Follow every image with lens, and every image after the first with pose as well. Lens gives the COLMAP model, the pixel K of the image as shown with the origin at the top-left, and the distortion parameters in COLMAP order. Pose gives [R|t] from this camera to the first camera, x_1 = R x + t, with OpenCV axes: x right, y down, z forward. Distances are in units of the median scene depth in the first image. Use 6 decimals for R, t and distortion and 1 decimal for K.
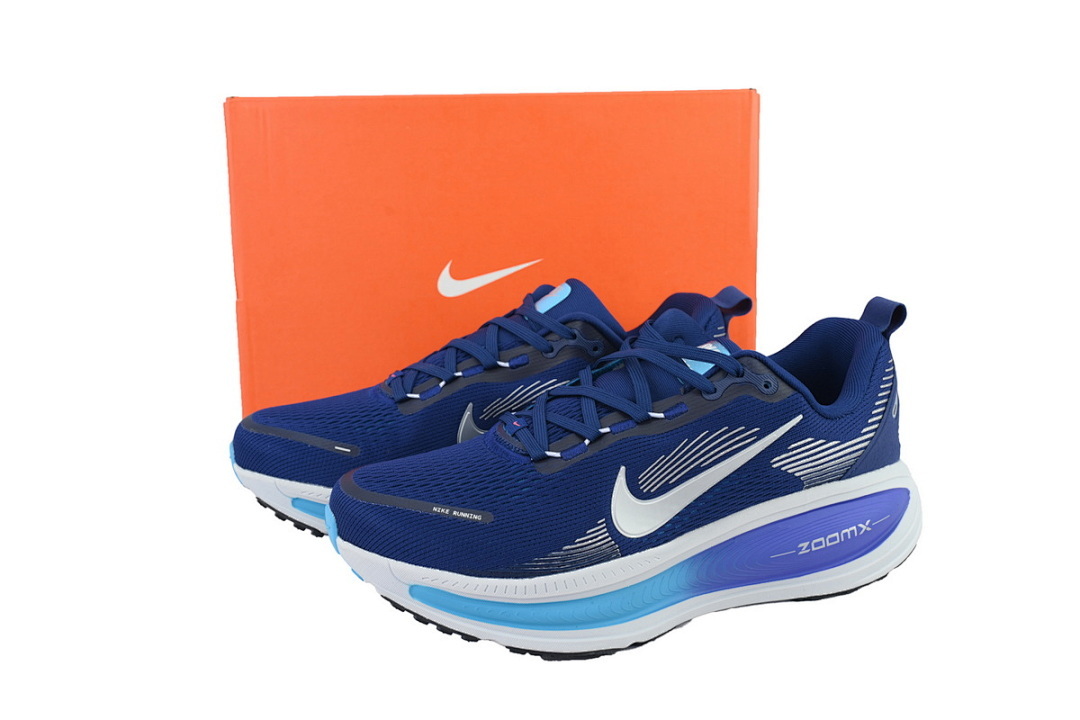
lens RADIAL K [[947.4, 0, 540.0], [0, 947.4, 360.0], [0, 0, 1]] dist [-0.000240, 0.001526]
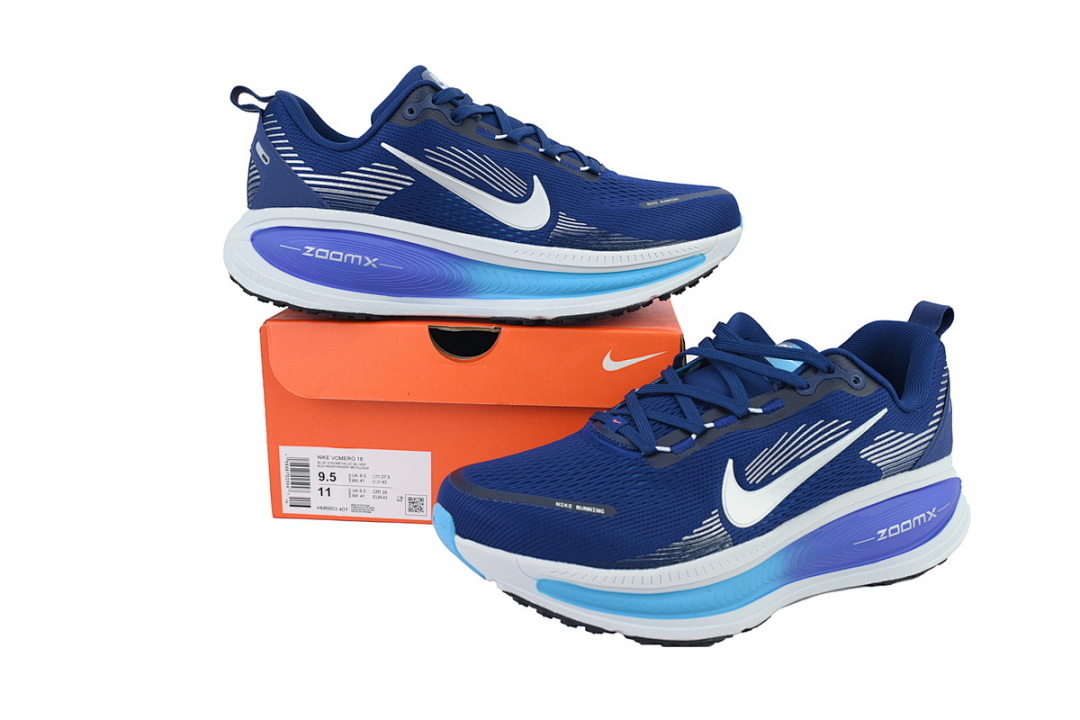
lens RADIAL K [[947.4, 0, 540.0], [0, 947.4, 360.0], [0, 0, 1]] dist [-0.000240, 0.001526]
pose [[0.991559, -0.005704, 0.129530, -0.250591], [0.008980, 0.999654, -0.024728, 0.026572], [-0.129344, 0.025682, 0.991267, -0.009263]]
